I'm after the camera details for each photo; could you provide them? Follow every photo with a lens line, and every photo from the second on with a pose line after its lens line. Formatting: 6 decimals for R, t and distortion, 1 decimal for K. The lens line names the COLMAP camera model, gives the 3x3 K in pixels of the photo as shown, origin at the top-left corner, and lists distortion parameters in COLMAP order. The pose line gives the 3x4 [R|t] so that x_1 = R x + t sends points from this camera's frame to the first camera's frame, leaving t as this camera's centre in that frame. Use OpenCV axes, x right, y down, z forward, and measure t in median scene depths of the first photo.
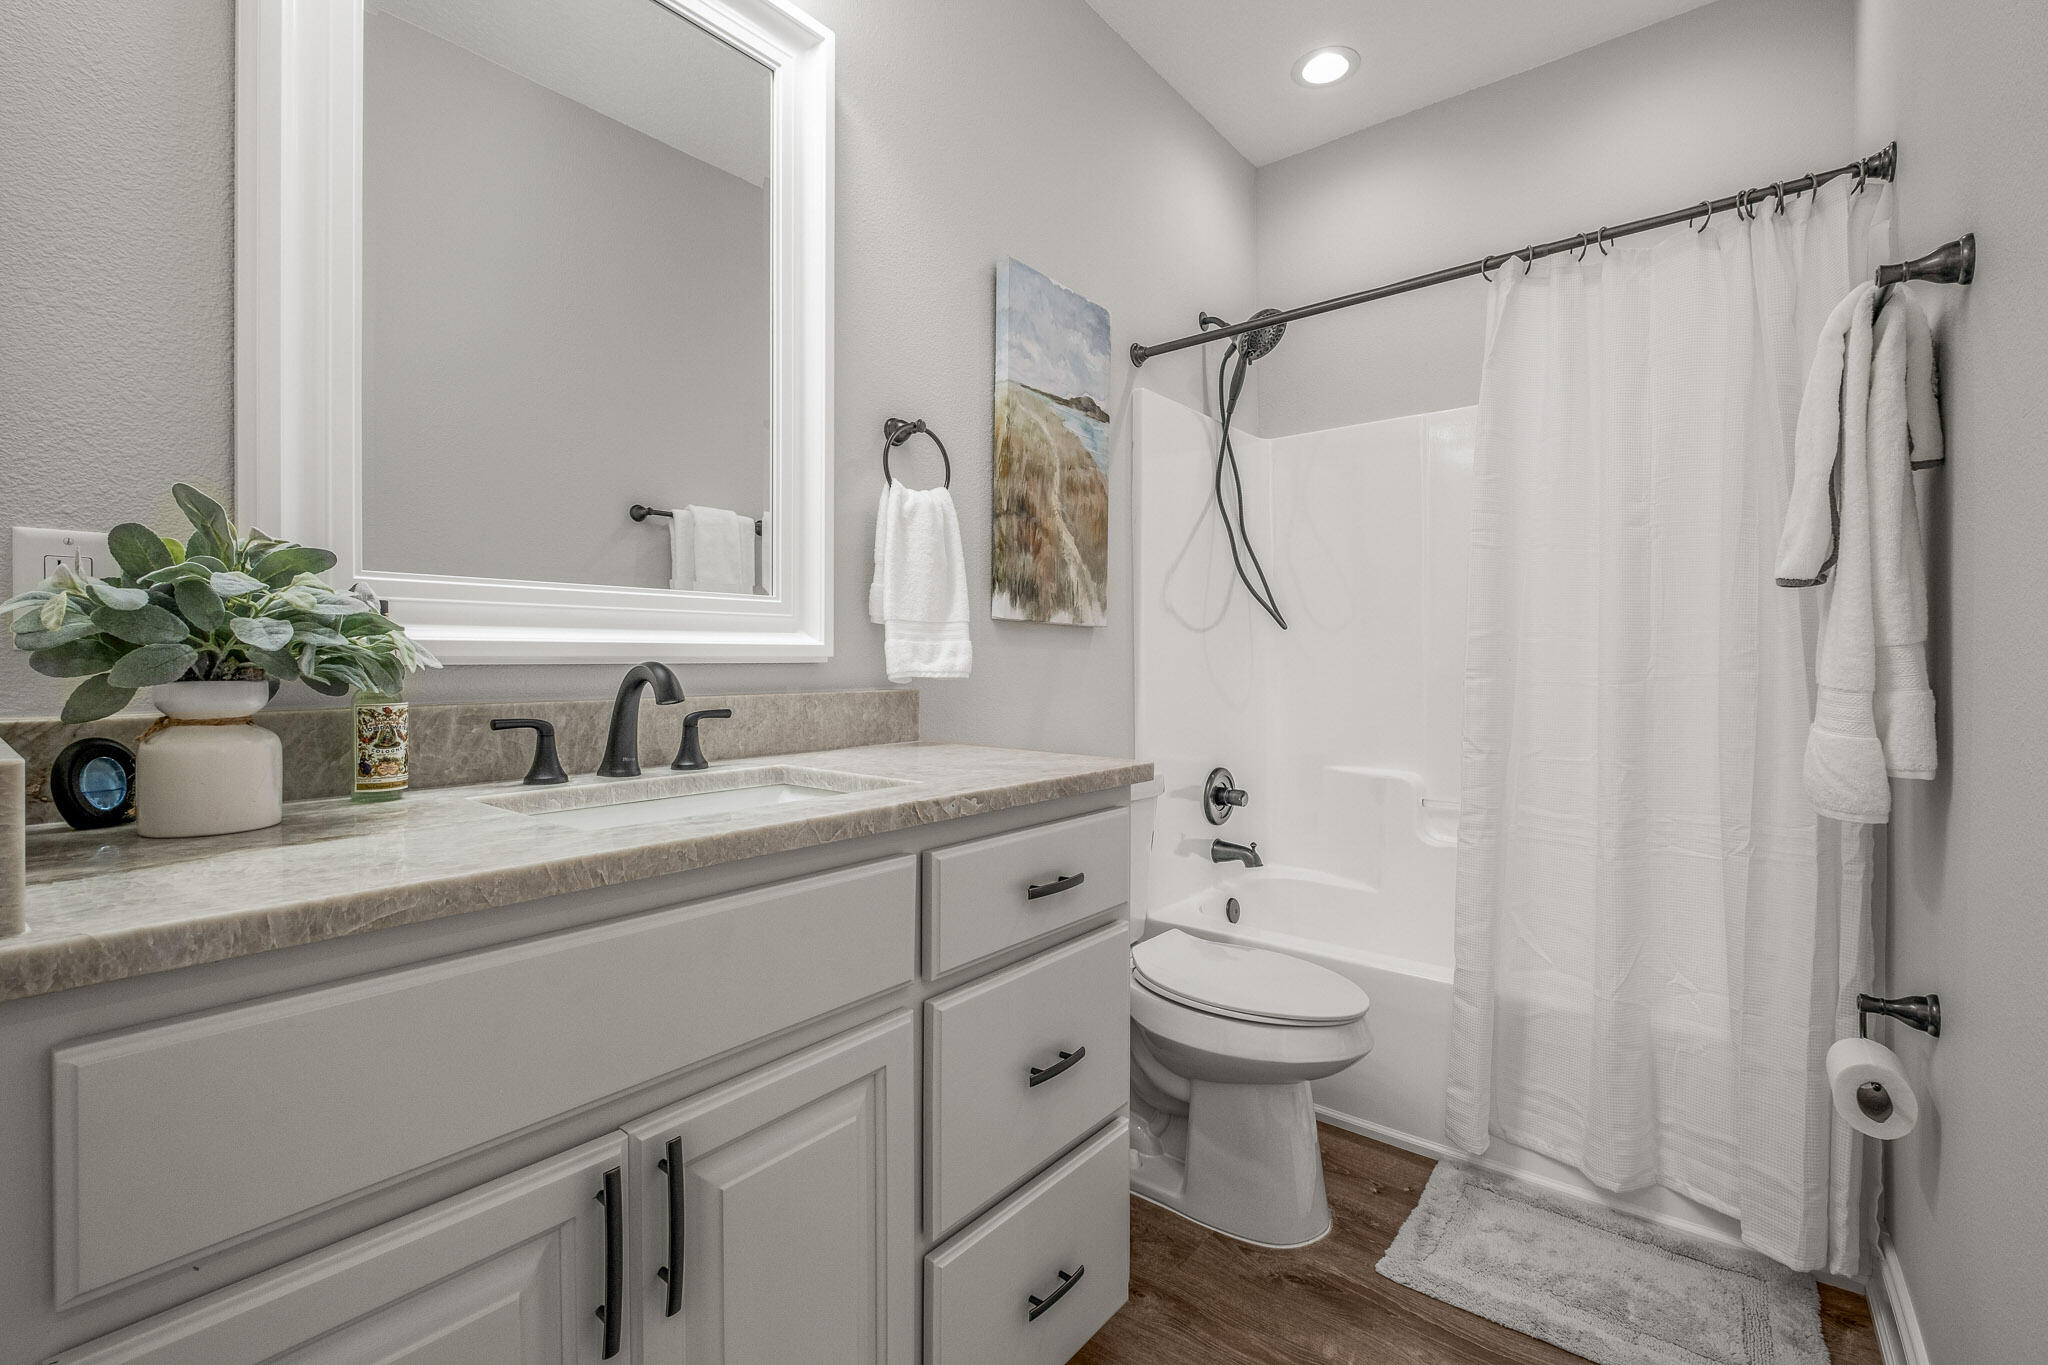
lens RADIAL K [[901.2, 0, 1030.8], [0, 901.2, 668.8], [0, 0, 1]] dist [0.004409, -0.006187]
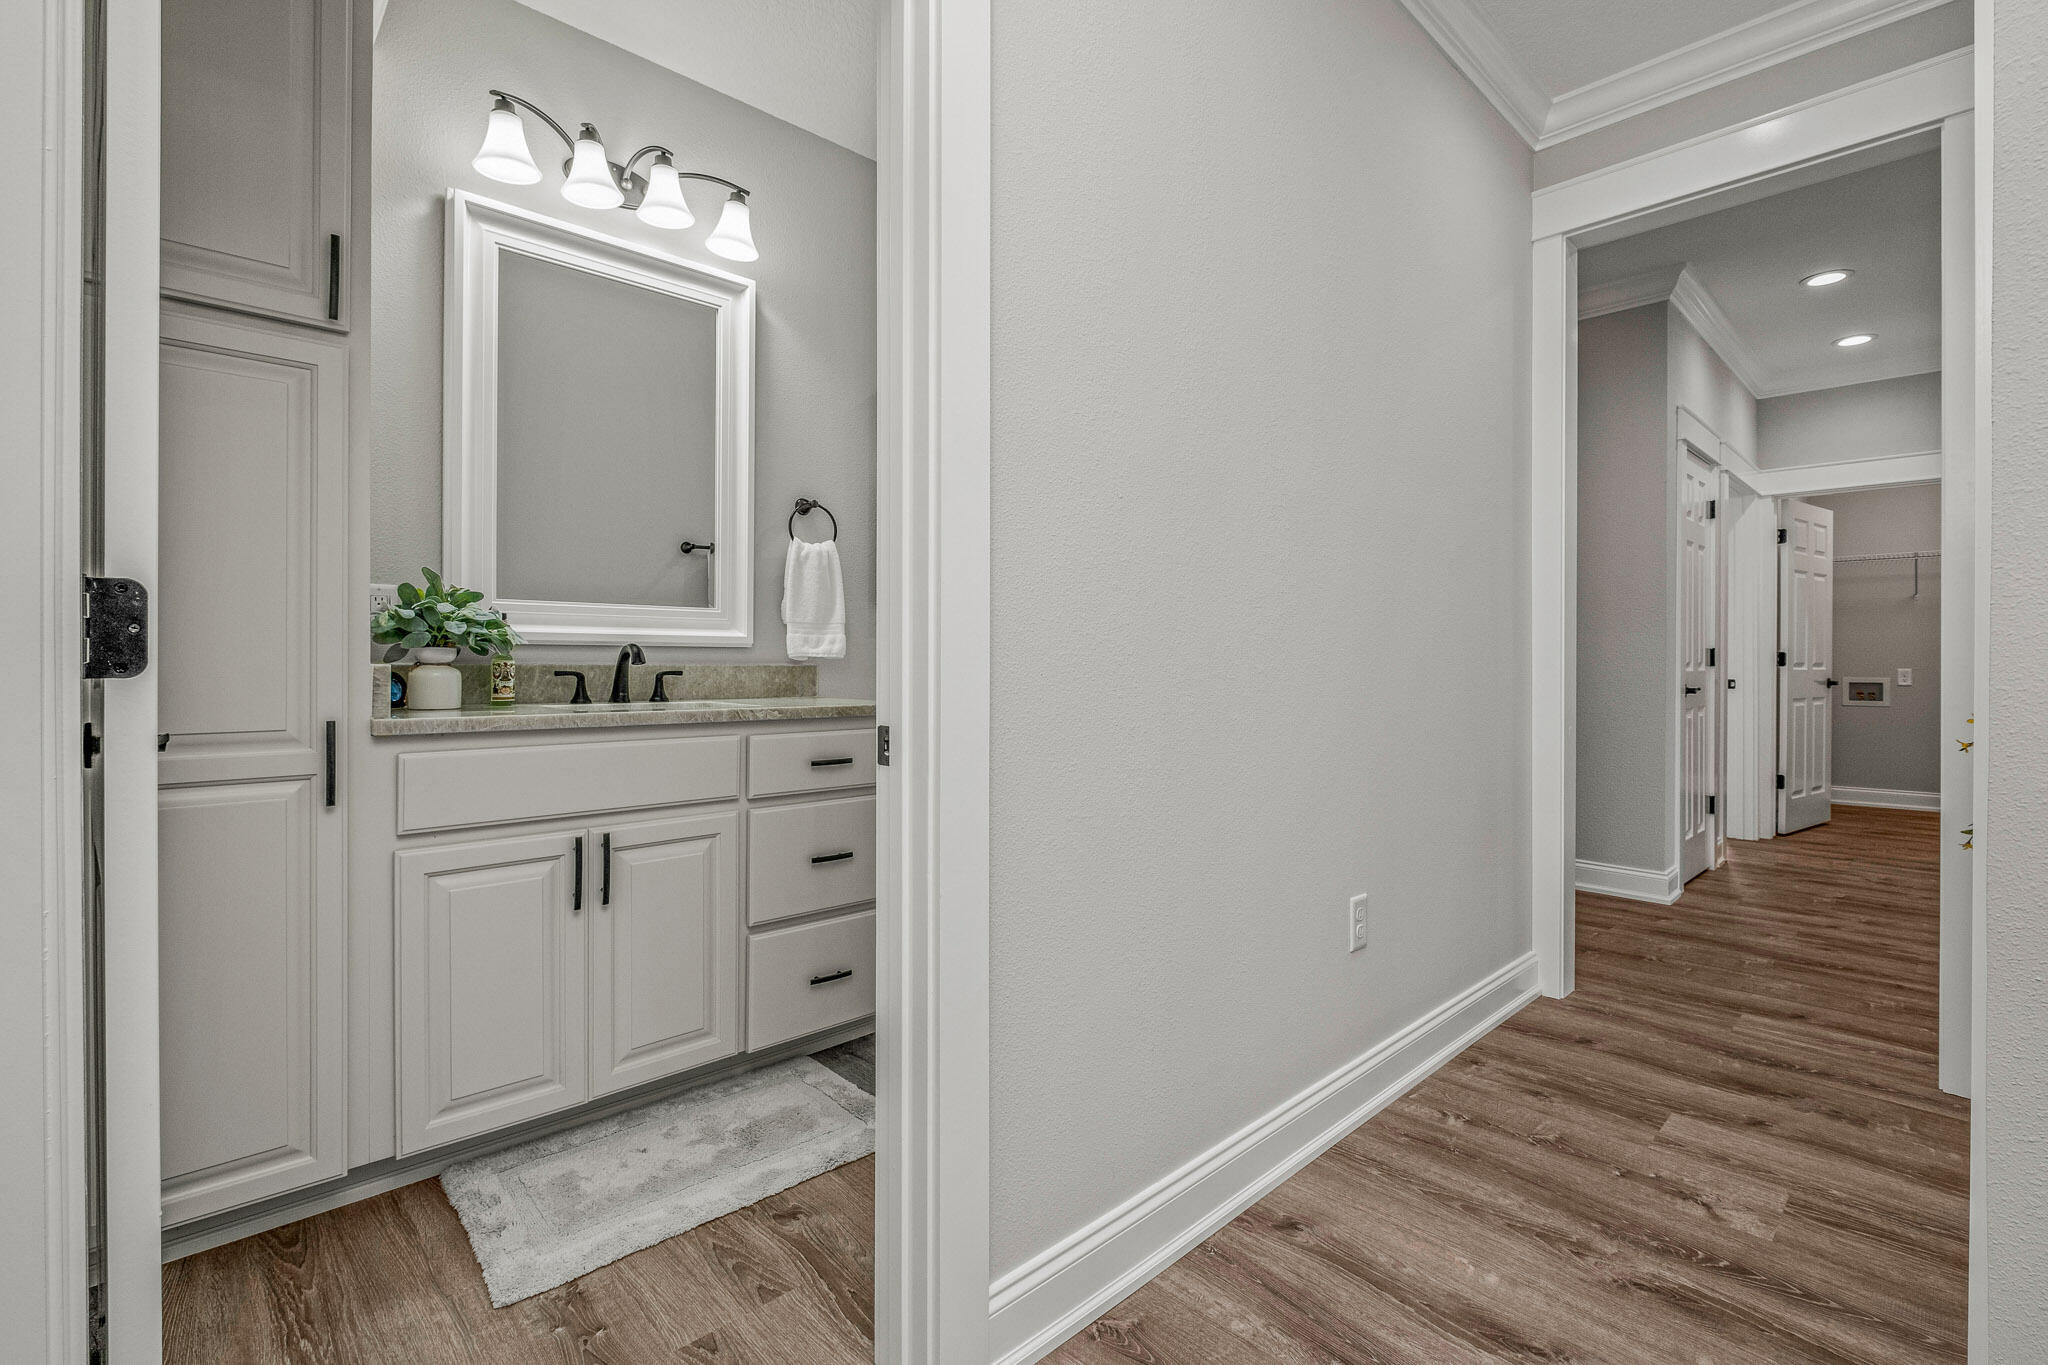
lens RADIAL K [[901.2, 0, 1018.7], [0, 901.2, 669.2], [0, 0, 1]] dist [0.004409, -0.006187]
pose [[0.990865, 0.005785, -0.134735, 0.679614], [-0.006117, 0.999979, -0.002052, 0.047080], [0.134720, 0.002857, 0.990880, -0.833272]]
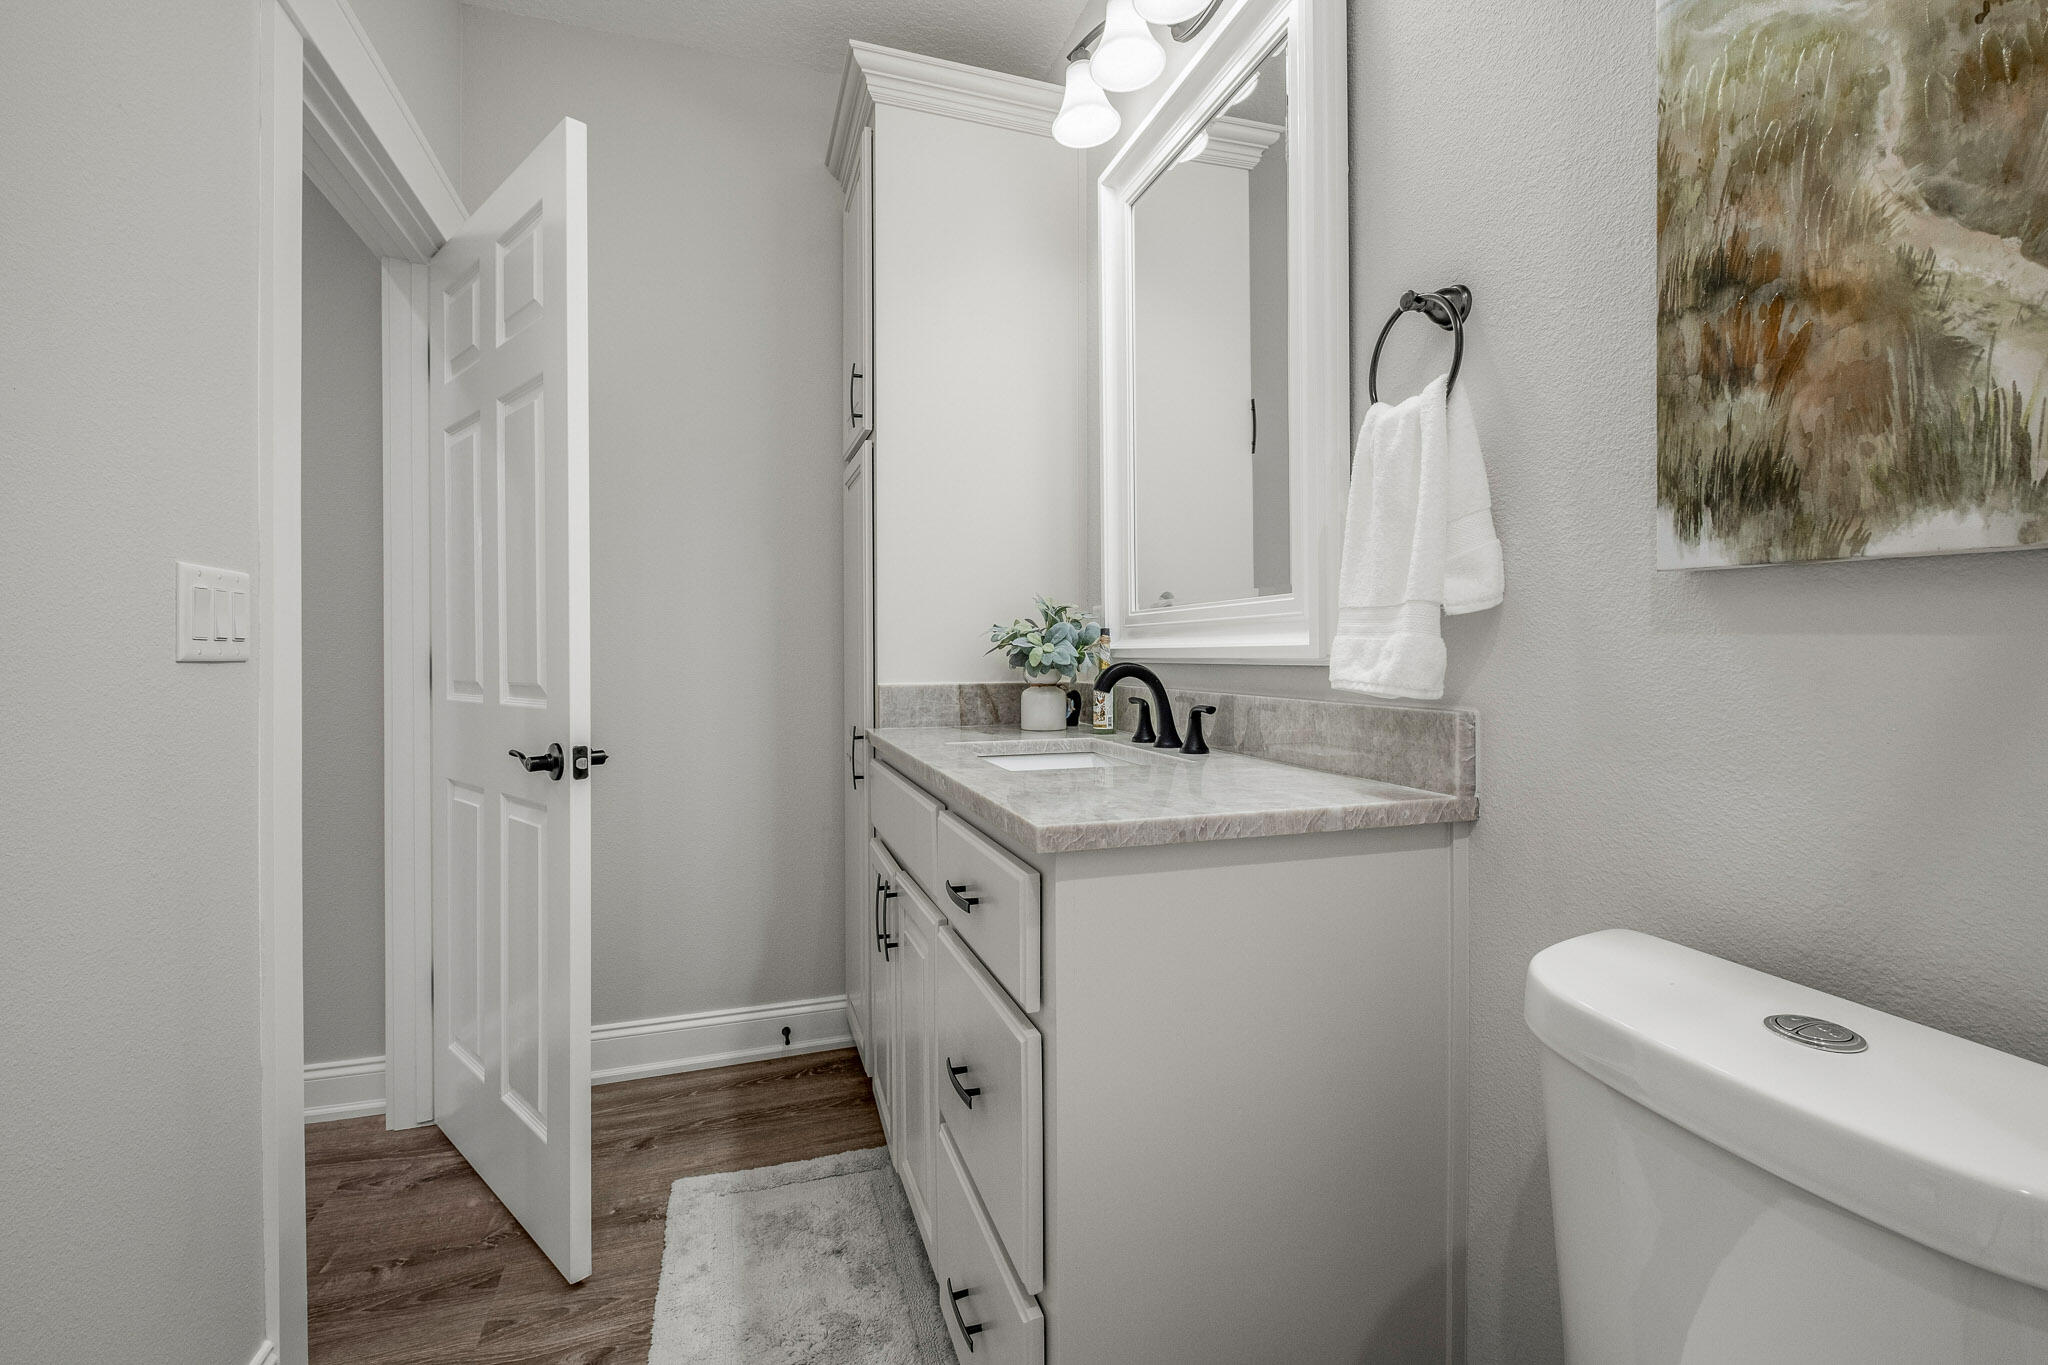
lens RADIAL K [[901.2, 0, 1009.9], [0, 901.2, 647.7], [0, 0, 1]] dist [0.004409, -0.006187]
pose [[-0.548645, 0.002152, -0.836053, 0.822578], [-0.000063, 0.999997, 0.002615, -0.033718], [0.836055, 0.001487, -0.548643, 1.610194]]
